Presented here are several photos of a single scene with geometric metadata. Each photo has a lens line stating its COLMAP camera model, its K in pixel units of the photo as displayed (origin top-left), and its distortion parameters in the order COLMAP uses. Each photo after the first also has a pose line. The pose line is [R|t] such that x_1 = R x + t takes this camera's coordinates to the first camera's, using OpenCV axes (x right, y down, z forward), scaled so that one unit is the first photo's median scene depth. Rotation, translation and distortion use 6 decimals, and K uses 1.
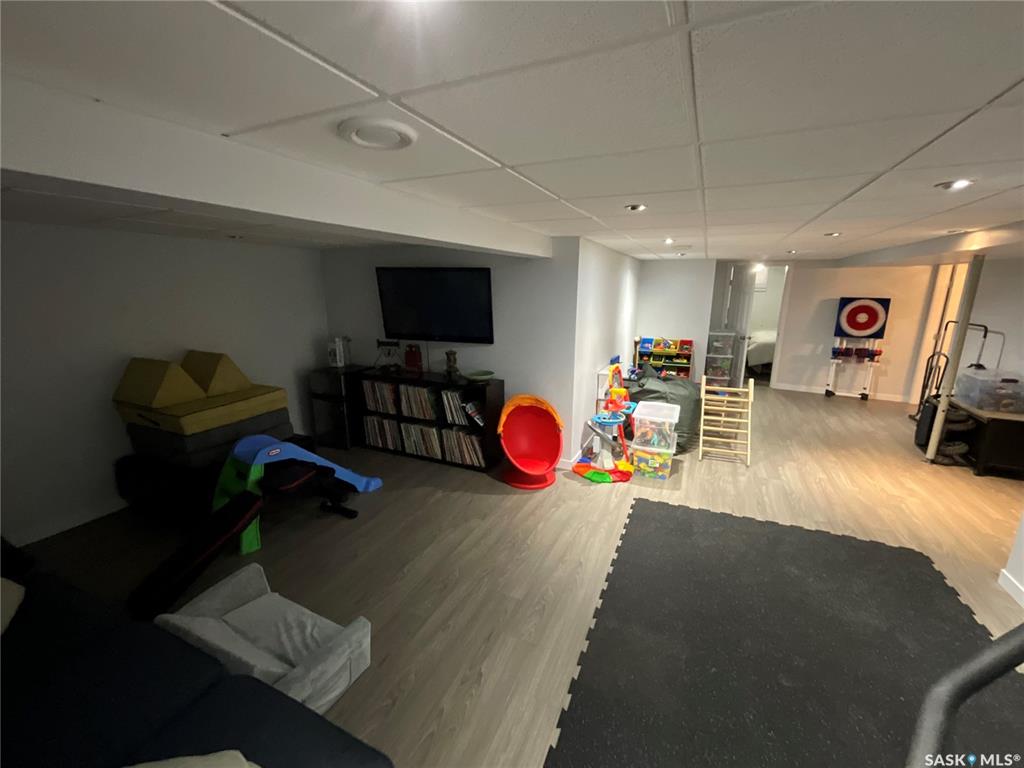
lens RADIAL K [[416.1, 0, 515.5], [0, 416.1, 387.7], [0, 0, 1]] dist [-0.005456, 0.001784]
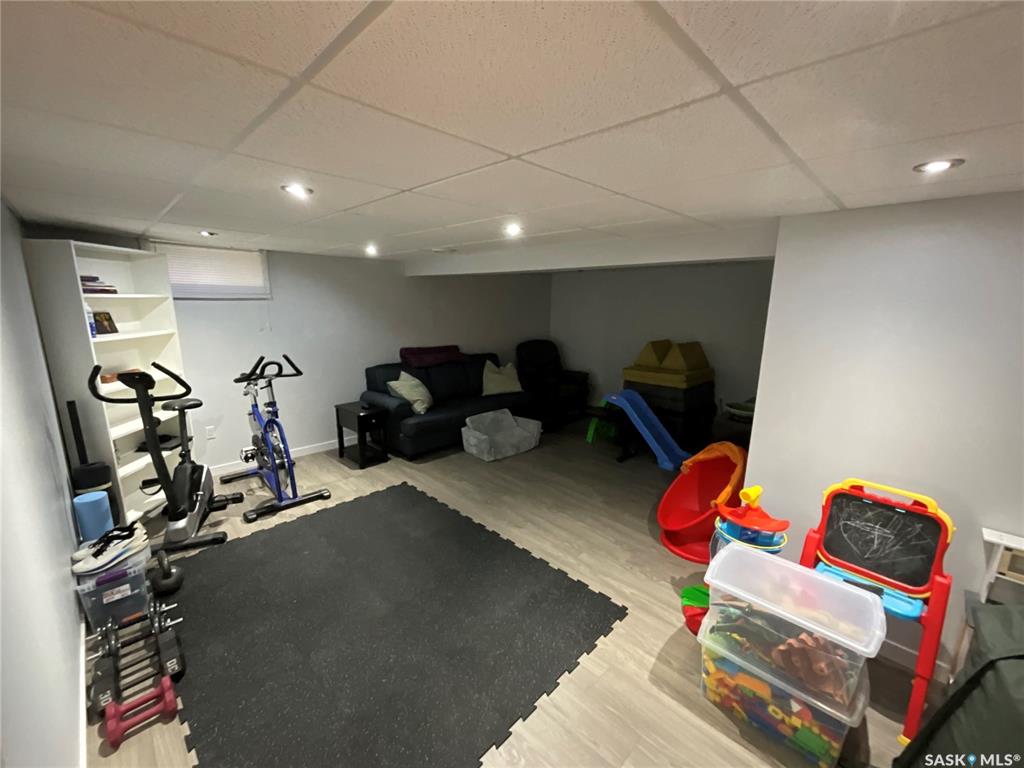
lens RADIAL K [[416.1, 0, 510.9], [0, 416.1, 383.7], [0, 0, 1]] dist [-0.005456, 0.001784]
pose [[-0.344542, 0.190119, -0.919318, 0.938874], [-0.234403, 0.930838, 0.280351, -0.232117], [0.909036, 0.312084, -0.276148, 0.930572]]
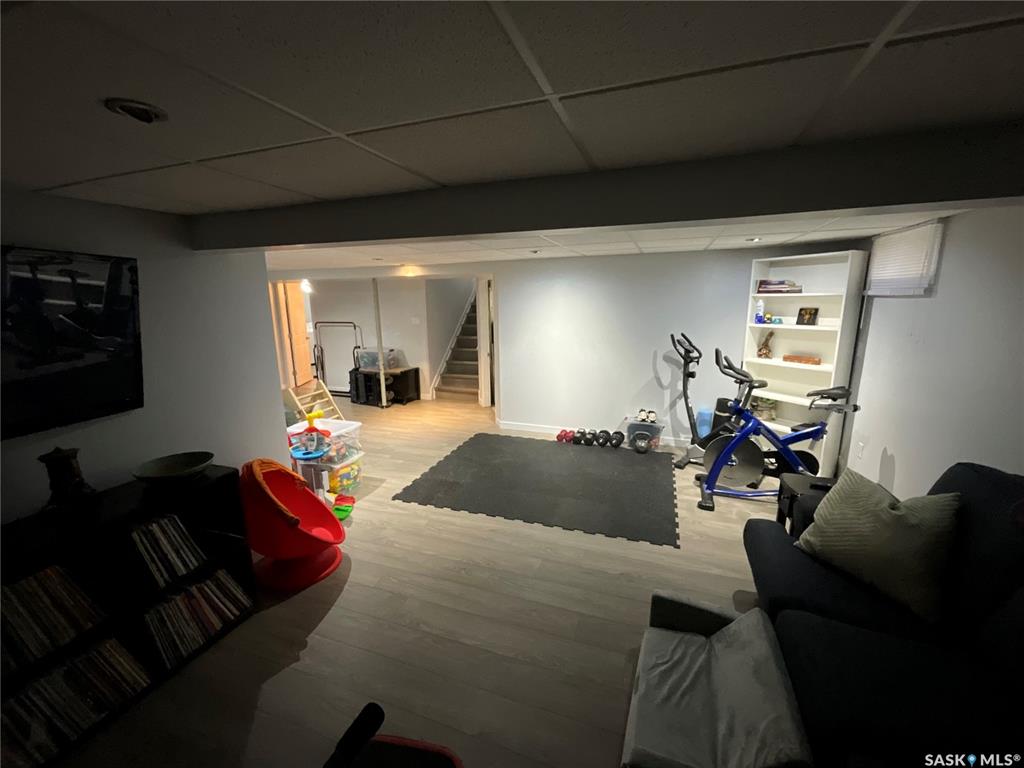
lens RADIAL K [[416.1, 0, 510.9], [0, 416.1, 385.7], [0, 0, 1]] dist [-0.005456, 0.001784]
pose [[-0.078560, -0.204575, 0.975693, -0.713176], [0.245088, 0.944716, 0.217814, -0.160355], [-0.966313, 0.256242, -0.024078, 0.689004]]
